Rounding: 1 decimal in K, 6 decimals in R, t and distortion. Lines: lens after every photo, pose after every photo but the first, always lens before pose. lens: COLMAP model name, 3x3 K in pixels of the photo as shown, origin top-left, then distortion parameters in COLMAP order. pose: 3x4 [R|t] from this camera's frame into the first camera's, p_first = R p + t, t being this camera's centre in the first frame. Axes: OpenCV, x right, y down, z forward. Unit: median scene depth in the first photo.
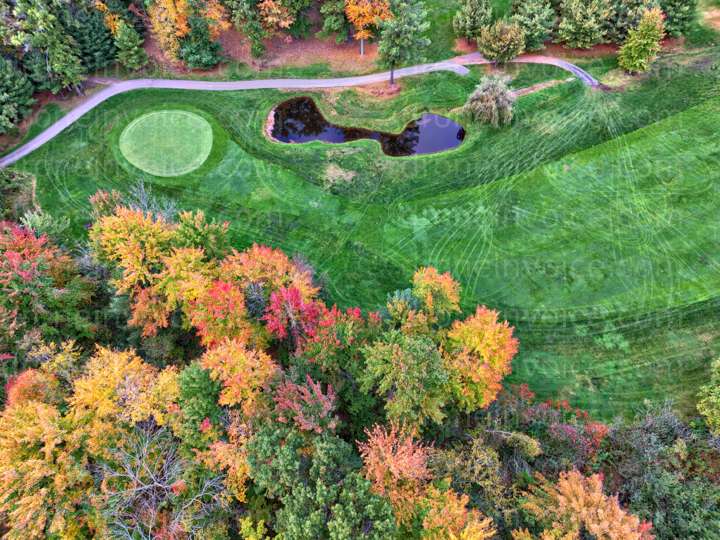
lens RADIAL K [[504.3, 0, 360.9], [0, 504.3, 273.2], [0, 0, 1]] dist [0.057610, -0.043705]
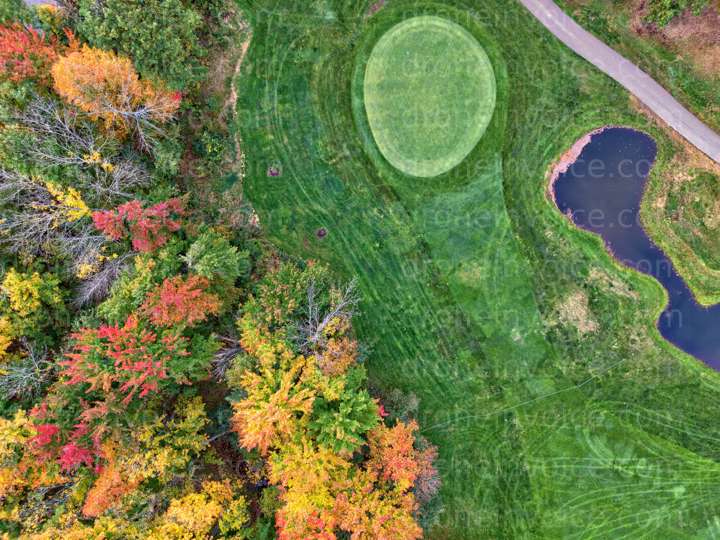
lens RADIAL K [[504.3, 0, 362.3], [0, 504.3, 270.1], [0, 0, 1]] dist [0.057610, -0.043705]
pose [[0.766117, 0.642222, 0.024804, -0.309201], [-0.523035, 0.600580, 0.604763, -0.471339], [0.373495, -0.476293, 0.796019, 0.324594]]
